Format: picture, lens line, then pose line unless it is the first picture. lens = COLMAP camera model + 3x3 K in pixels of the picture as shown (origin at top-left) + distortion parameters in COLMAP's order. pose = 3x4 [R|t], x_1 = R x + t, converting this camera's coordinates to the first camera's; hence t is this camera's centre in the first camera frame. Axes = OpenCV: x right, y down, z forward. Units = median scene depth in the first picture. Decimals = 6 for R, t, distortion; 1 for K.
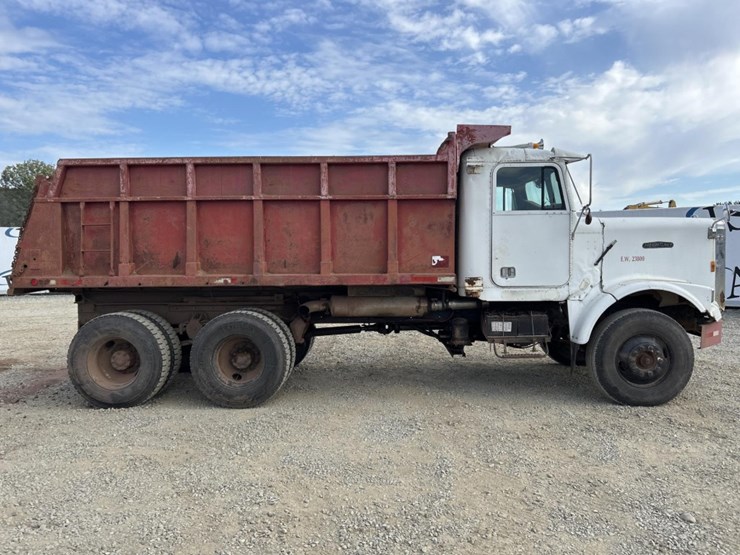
lens RADIAL K [[561.7, 0, 375.7], [0, 561.7, 275.2], [0, 0, 1]] dist [0.055816, -0.062515]
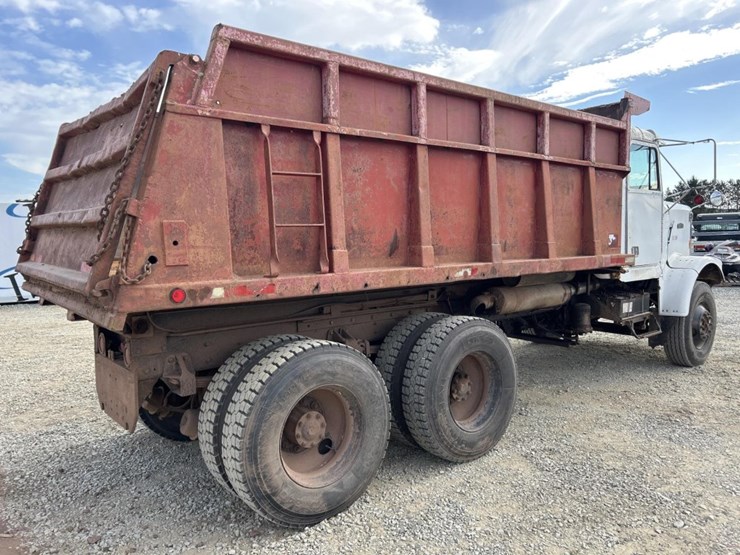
lens RADIAL K [[561.7, 0, 381.6], [0, 561.7, 281.9], [0, 0, 1]] dist [0.055816, -0.062515]
pose [[0.745542, -0.056184, 0.664086, -0.754934], [0.044888, 0.998411, 0.034075, -0.005756], [-0.664945, 0.004405, 0.746879, 0.556571]]
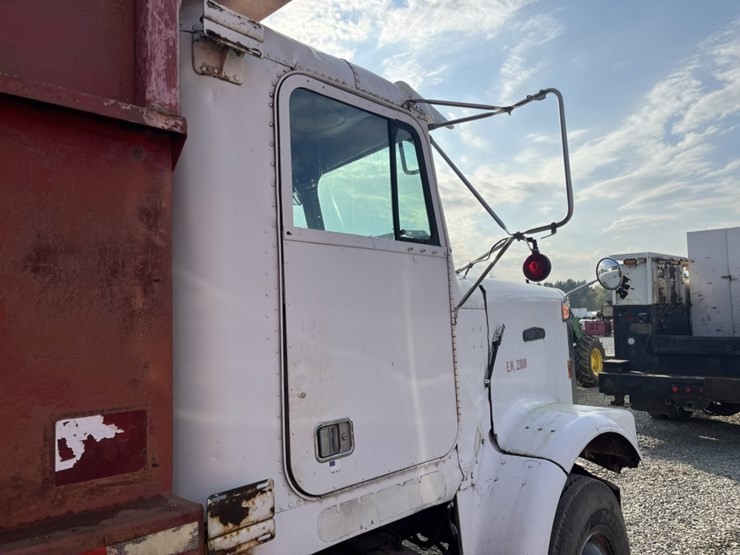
lens RADIAL K [[561.7, 0, 371.1], [0, 561.7, 282.3], [0, 0, 1]] dist [0.055816, -0.062515]
pose [[0.690716, 0.042075, 0.721901, 0.035817], [0.075538, 0.988646, -0.129897, -0.045801], [-0.719170, 0.144253, 0.679695, 0.778301]]
